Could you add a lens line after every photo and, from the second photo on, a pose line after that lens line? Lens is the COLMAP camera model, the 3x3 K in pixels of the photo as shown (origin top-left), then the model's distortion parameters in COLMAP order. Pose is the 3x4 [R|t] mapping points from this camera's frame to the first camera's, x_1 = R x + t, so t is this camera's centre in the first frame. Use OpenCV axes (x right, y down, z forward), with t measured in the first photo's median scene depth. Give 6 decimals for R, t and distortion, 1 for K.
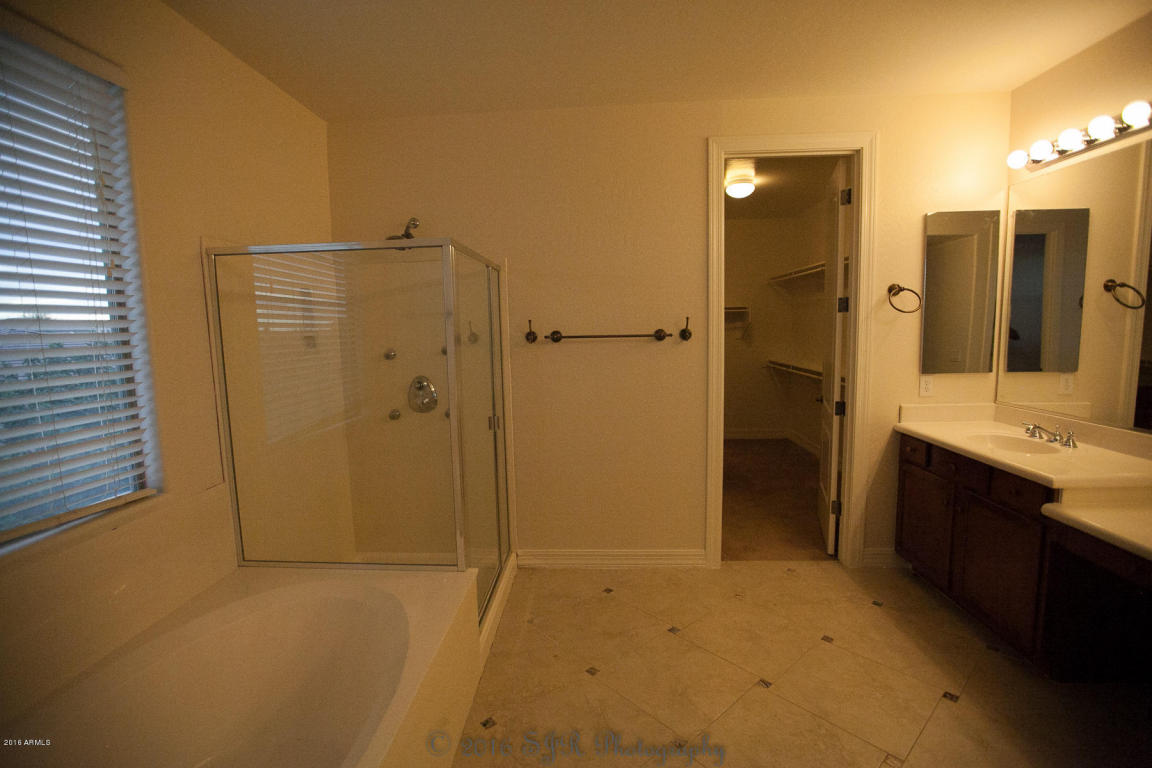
lens RADIAL K [[535.2, 0, 570.9], [0, 535.2, 383.1], [0, 0, 1]] dist [-0.057863, 0.028753]
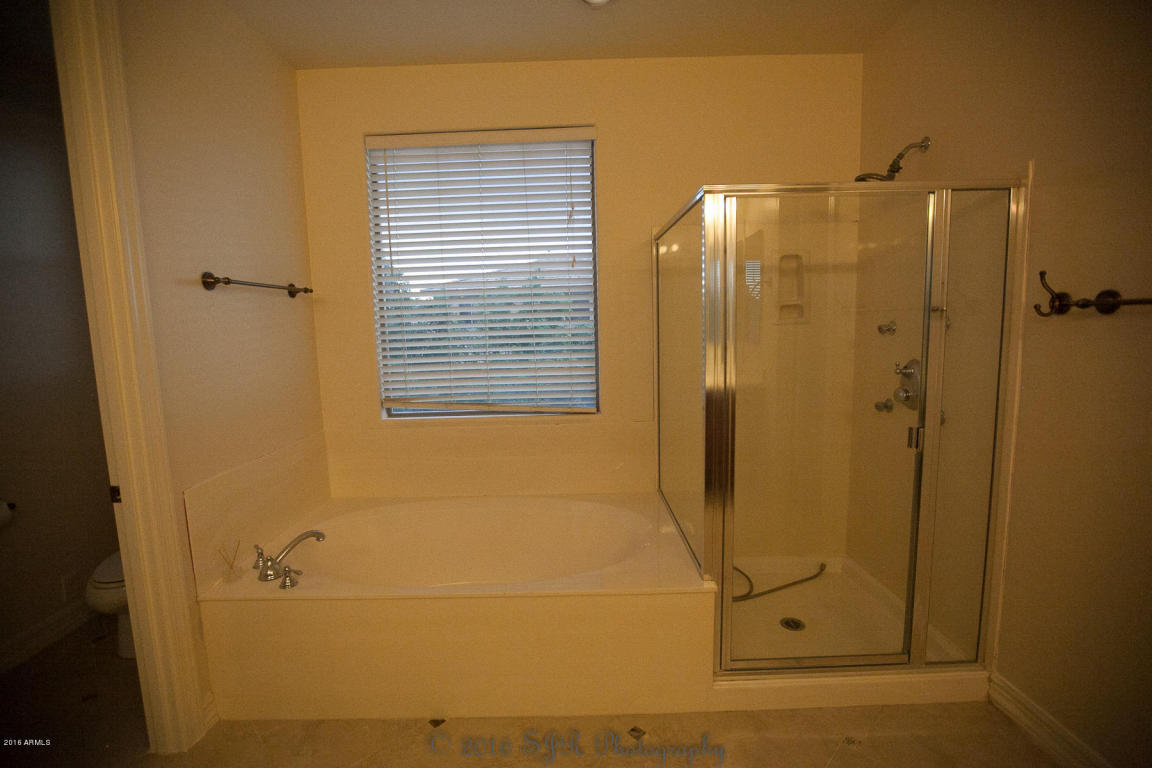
lens RADIAL K [[535.2, 0, 570.9], [0, 535.2, 383.1], [0, 0, 1]] dist [-0.057863, 0.028753]
pose [[0.072311, 0.134381, -0.988288, 0.413493], [-0.090599, 0.987670, 0.127668, -0.031592], [0.993259, 0.080306, 0.083594, 0.497323]]
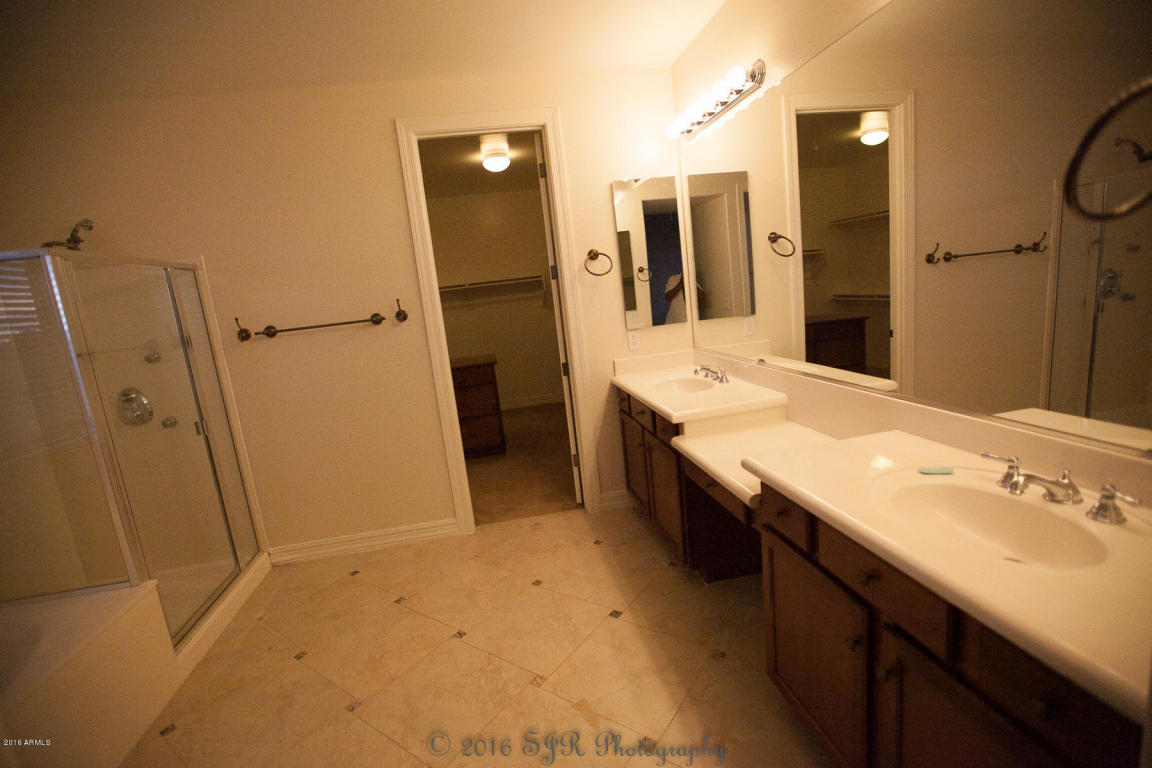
lens RADIAL K [[535.2, 0, 570.9], [0, 535.2, 383.1], [0, 0, 1]] dist [-0.057863, 0.028753]
pose [[0.971671, -0.123249, 0.201655, 0.308184], [0.112873, 0.991660, 0.062212, 0.009617], [-0.207641, -0.037688, 0.977479, -0.068772]]
